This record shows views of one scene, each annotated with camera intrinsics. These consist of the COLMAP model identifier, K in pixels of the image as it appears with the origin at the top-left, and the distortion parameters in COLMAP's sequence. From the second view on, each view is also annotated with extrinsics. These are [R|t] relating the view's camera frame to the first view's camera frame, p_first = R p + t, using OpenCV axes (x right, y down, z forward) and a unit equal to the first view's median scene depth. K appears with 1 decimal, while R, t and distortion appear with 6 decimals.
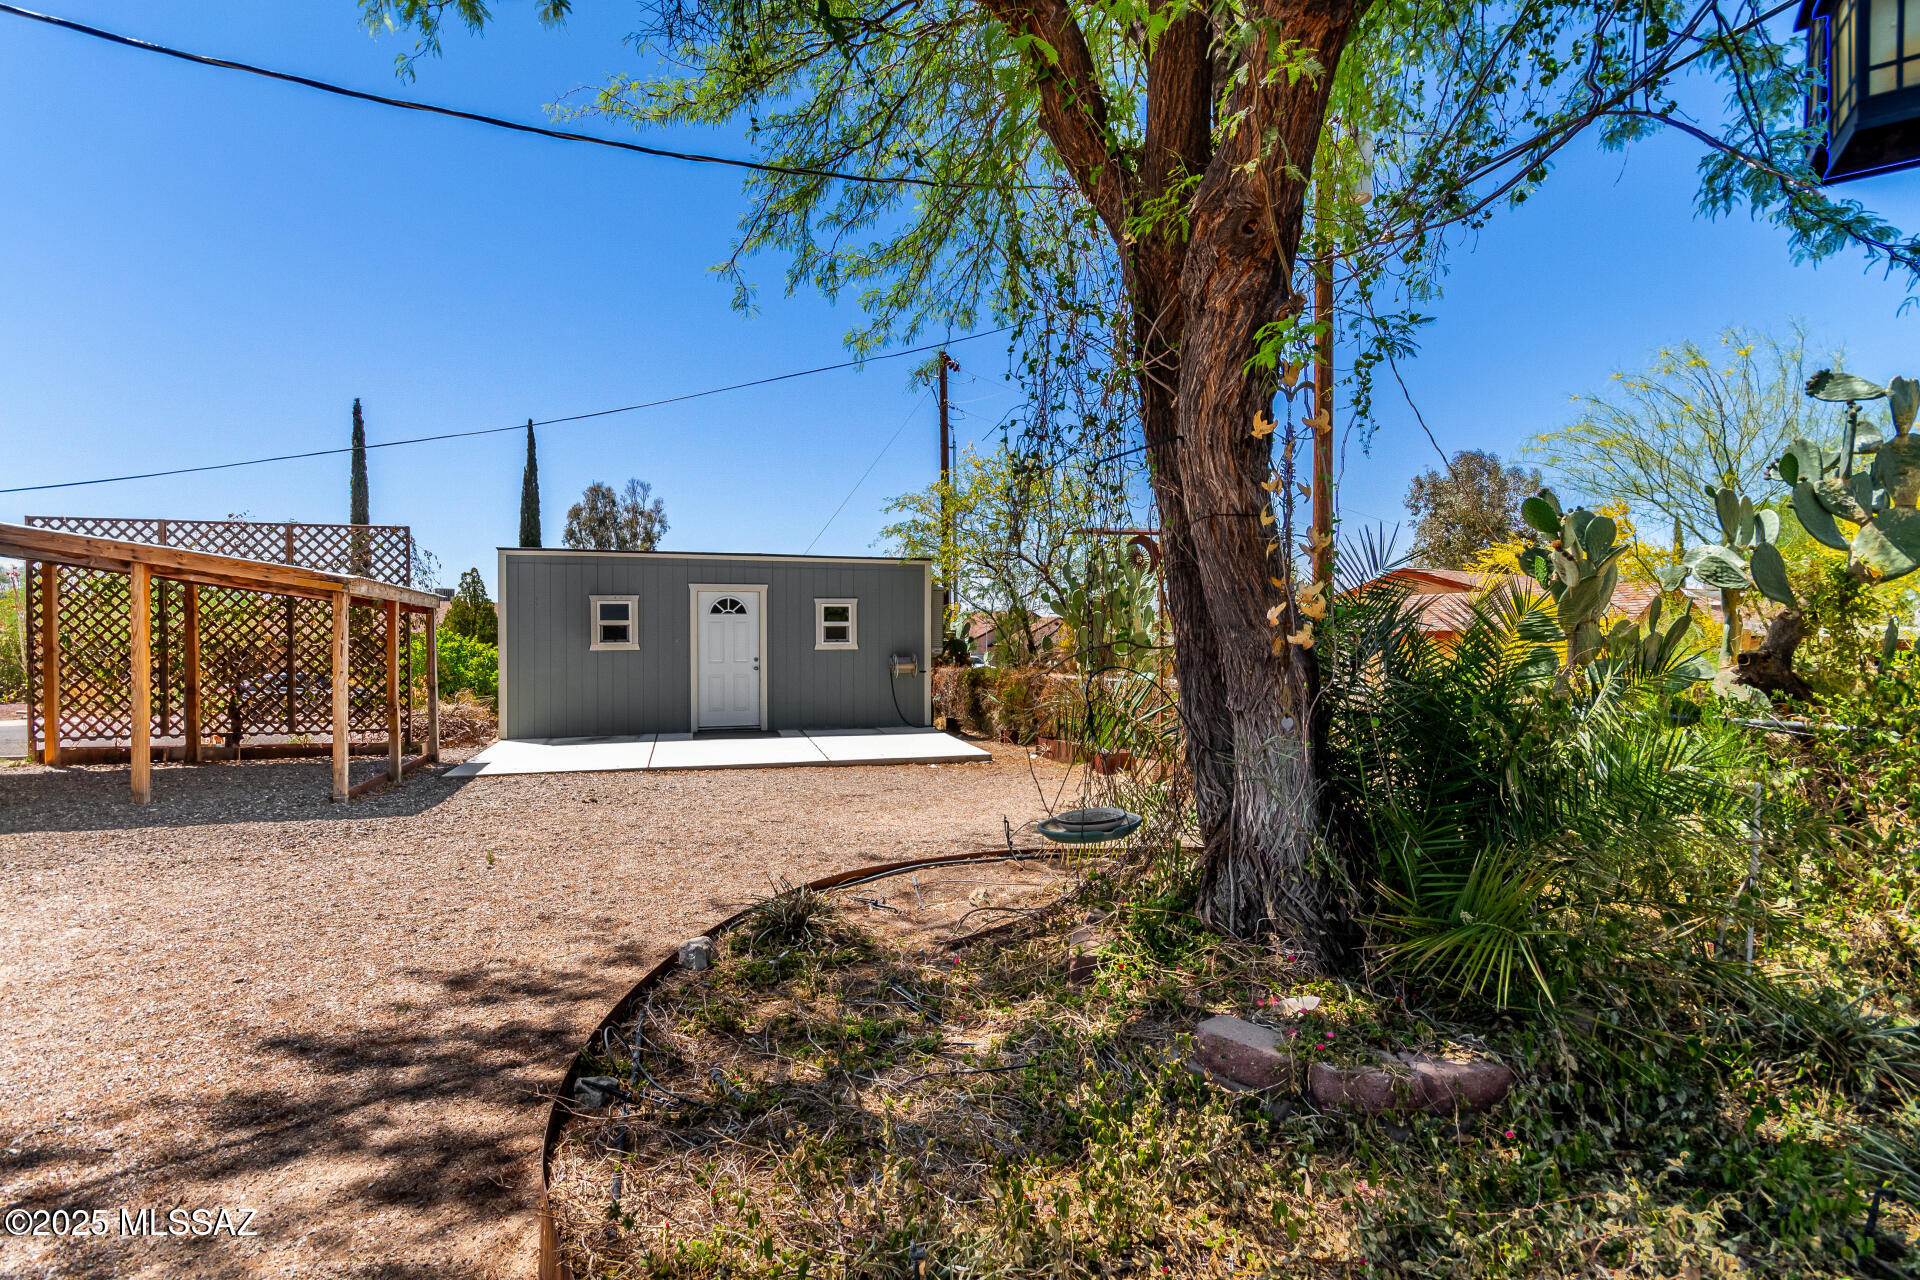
lens RADIAL K [[886.6, 0, 960.0], [0, 886.6, 640.0], [0, 0, 1]] dist [0.001145, -0.000127]
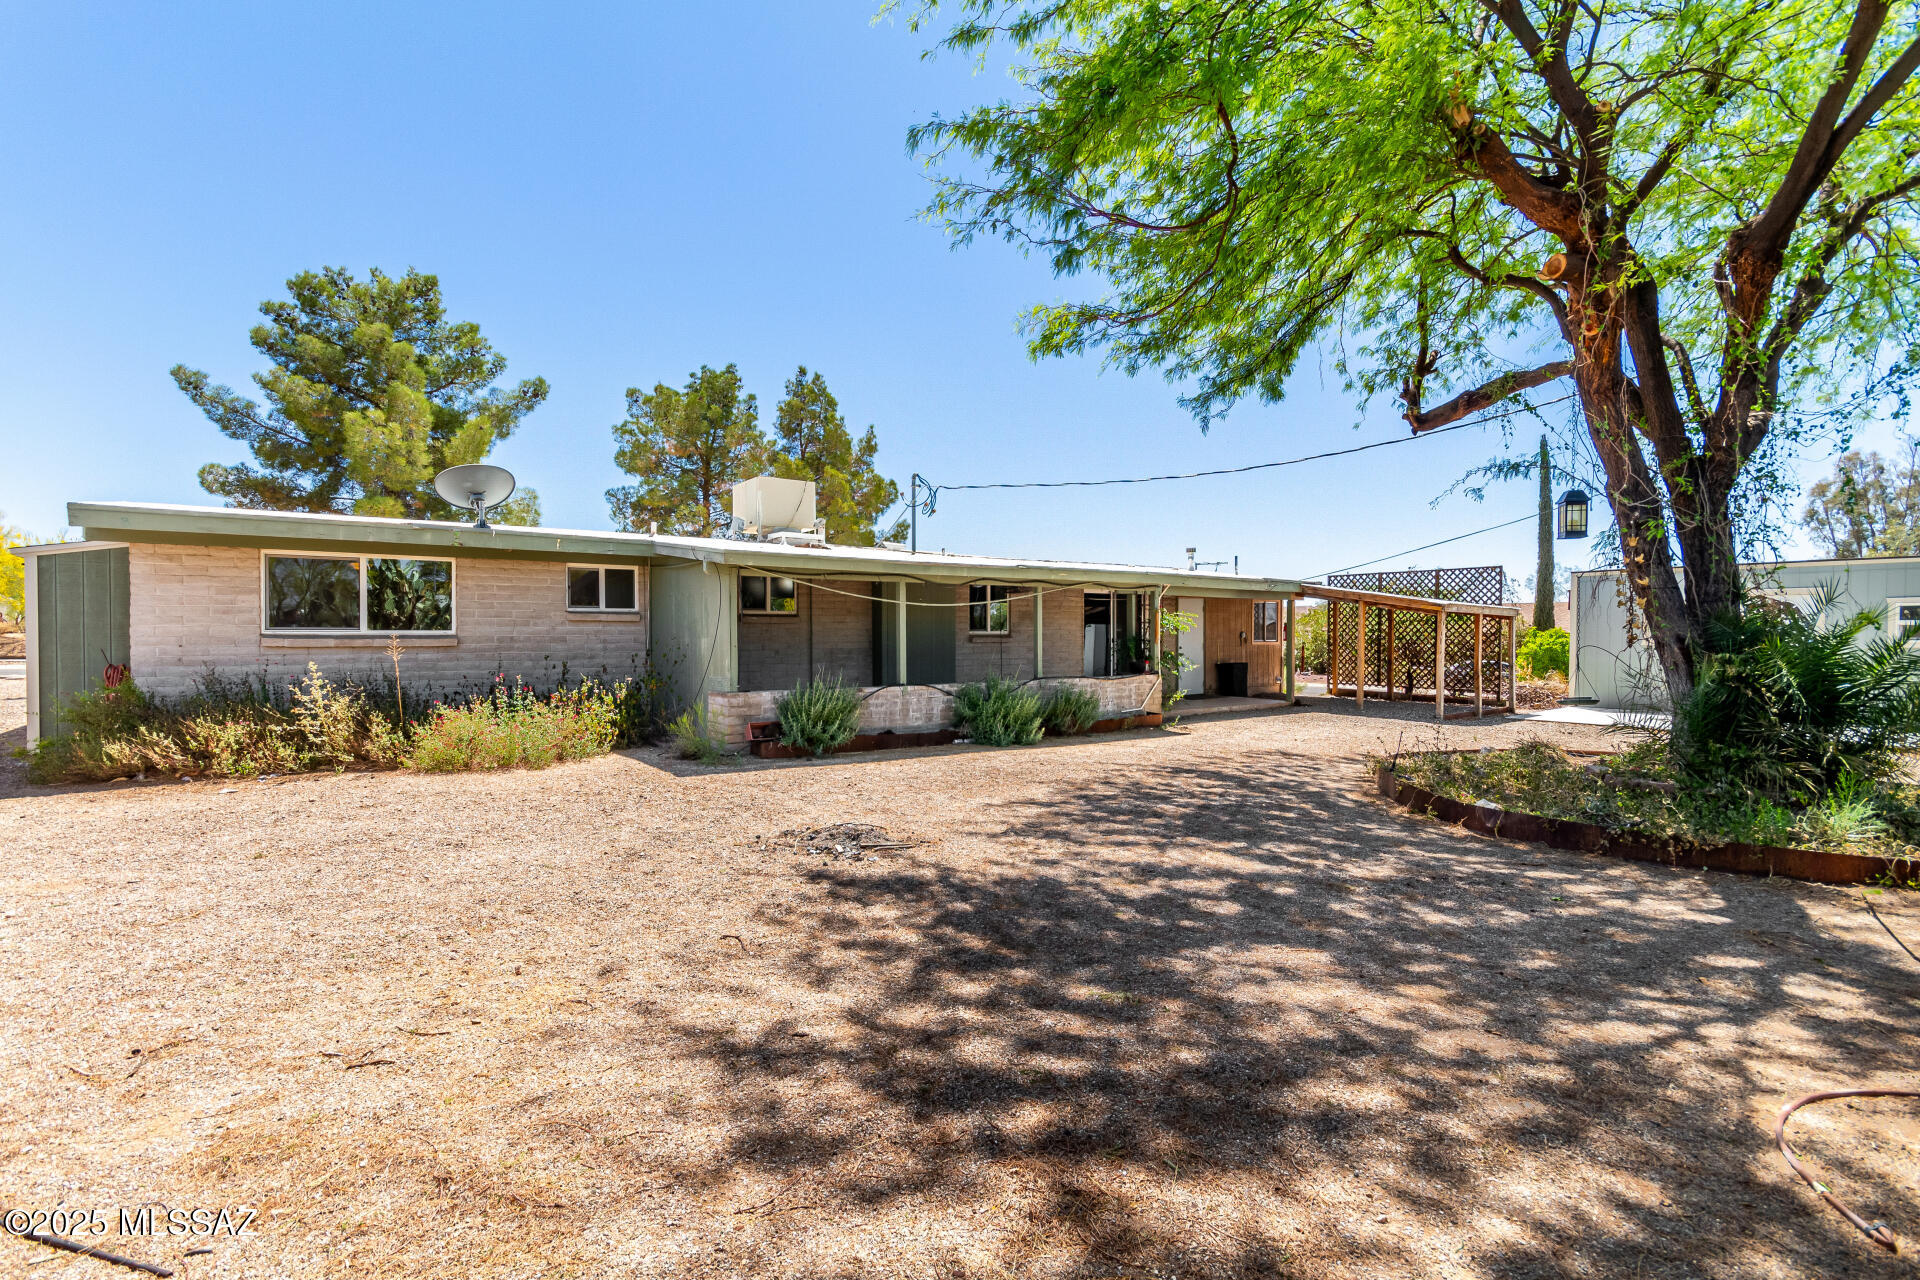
lens RADIAL K [[886.9, 0, 966.0], [0, 886.9, 624.8], [0, 0, 1]] dist [0.003423, 0.000238]
pose [[0.291437, 0.005470, -0.956574, 0.659471], [0.001161, 0.999981, 0.006072, -0.035521], [0.956589, -0.002880, 0.291425, -0.402899]]
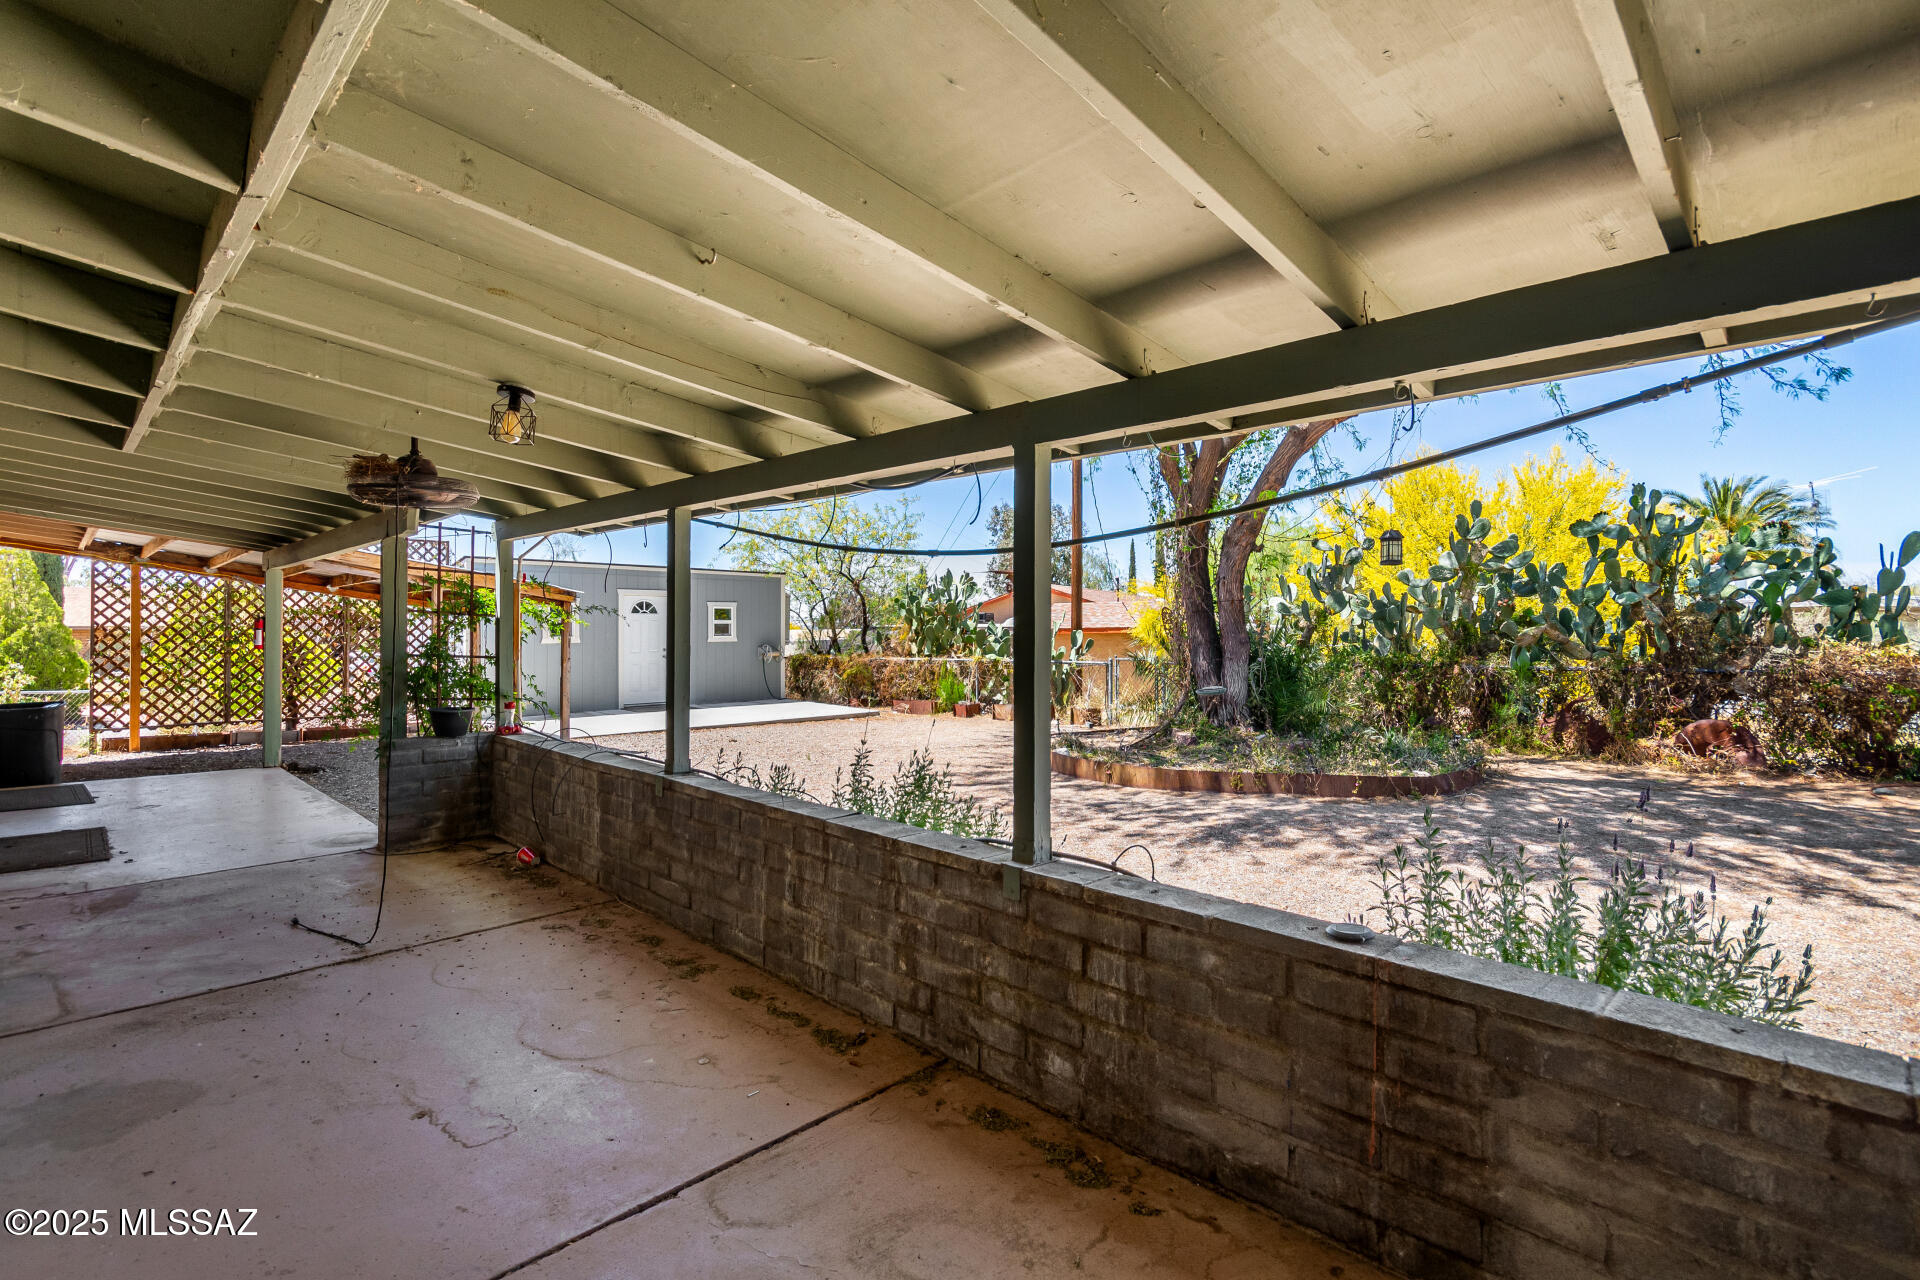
lens RADIAL K [[886.9, 0, 966.0], [0, 886.9, 624.8], [0, 0, 1]] dist [0.003423, 0.000238]
pose [[0.868791, 0.003201, 0.495168, -0.632582], [0.000786, 0.999969, -0.007843, -0.004610], [-0.495178, 0.007203, 0.868762, -0.406444]]
